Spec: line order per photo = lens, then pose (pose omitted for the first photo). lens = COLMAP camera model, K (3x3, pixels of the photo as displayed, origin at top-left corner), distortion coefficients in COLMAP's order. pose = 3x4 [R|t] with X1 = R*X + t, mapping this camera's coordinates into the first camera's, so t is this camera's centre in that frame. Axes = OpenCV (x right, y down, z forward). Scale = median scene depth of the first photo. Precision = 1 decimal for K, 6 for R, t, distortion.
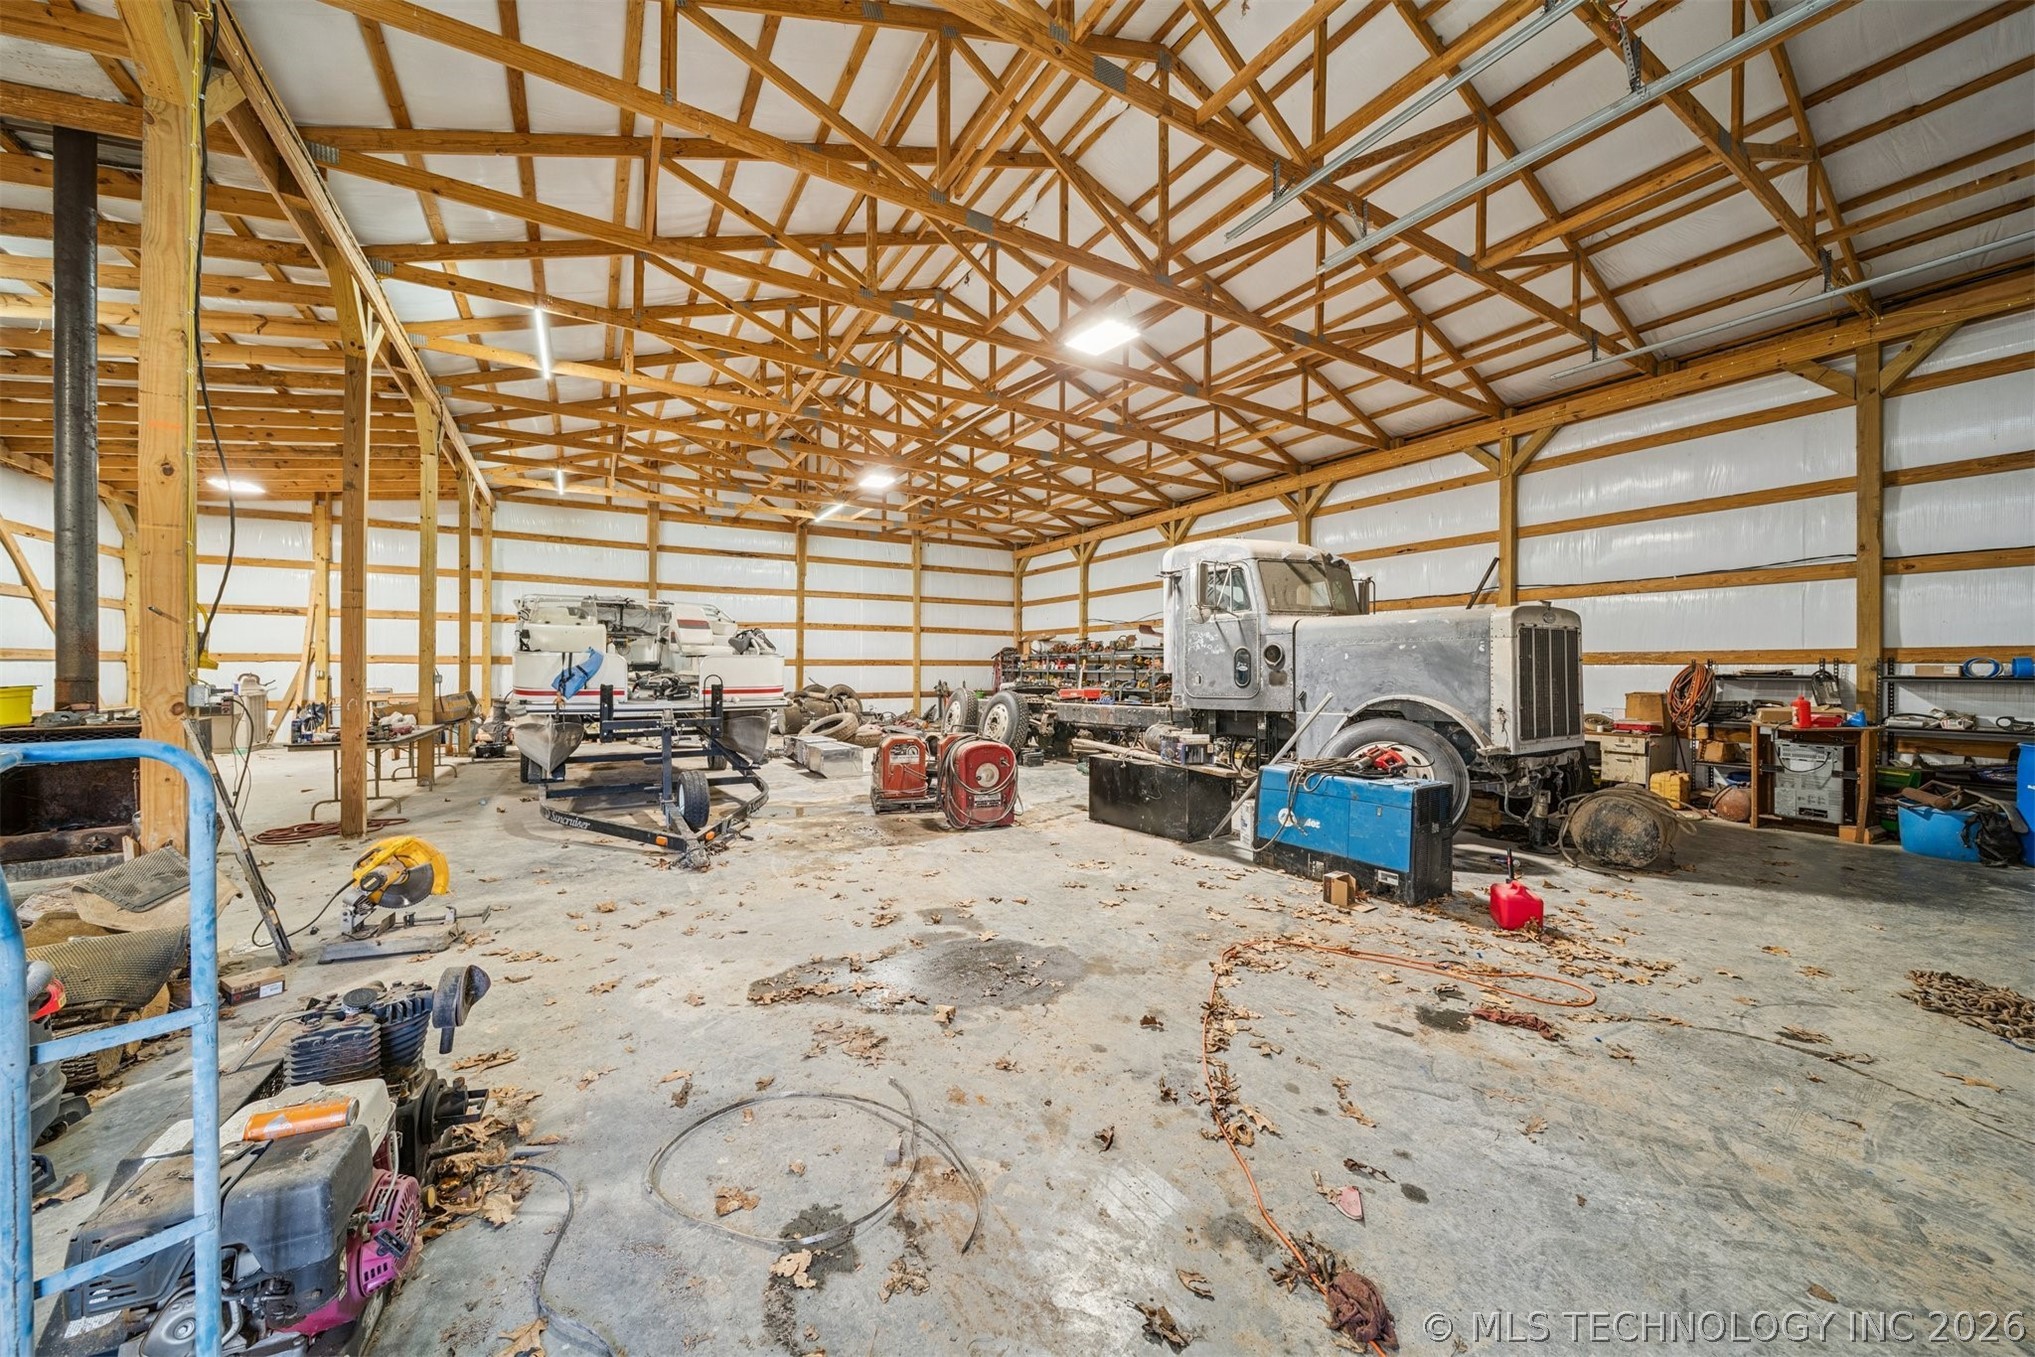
lens RADIAL K [[714.0, 0, 1012.1], [0, 714.0, 673.5], [0, 0, 1]] dist [0.000520, -0.001060]
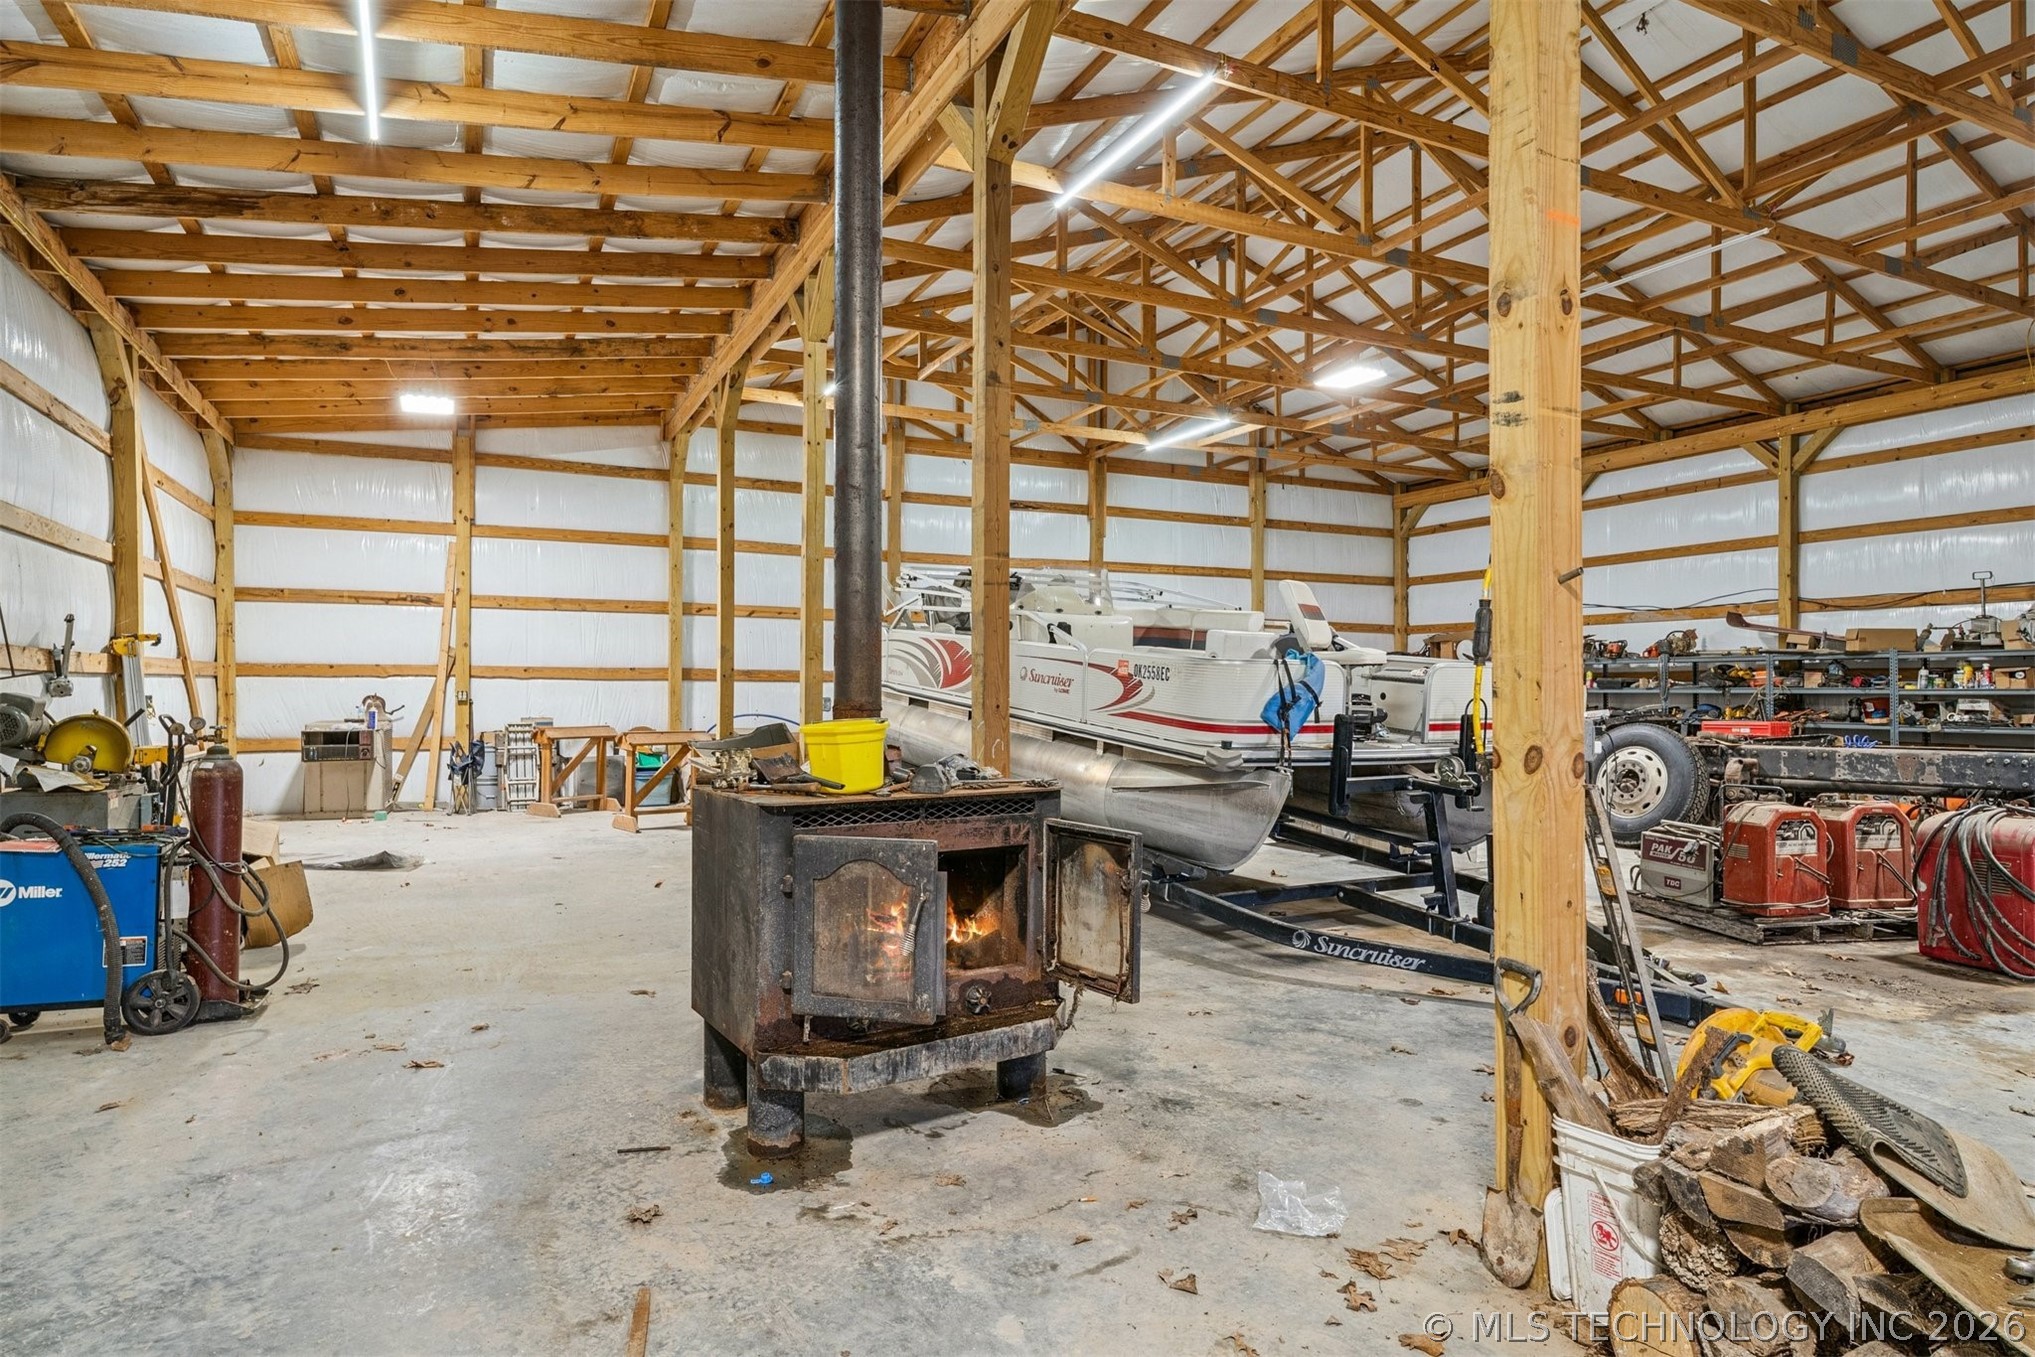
lens RADIAL K [[1111.9, 0, 1024.2], [0, 1111.9, 679.6], [0, 0, 1]] dist [0.002358, -0.002849]
pose [[0.996271, -0.001322, -0.086271, -0.275410], [0.000115, 0.999902, -0.013991, 0.000130], [0.086281, 0.013929, 0.996173, 0.029111]]
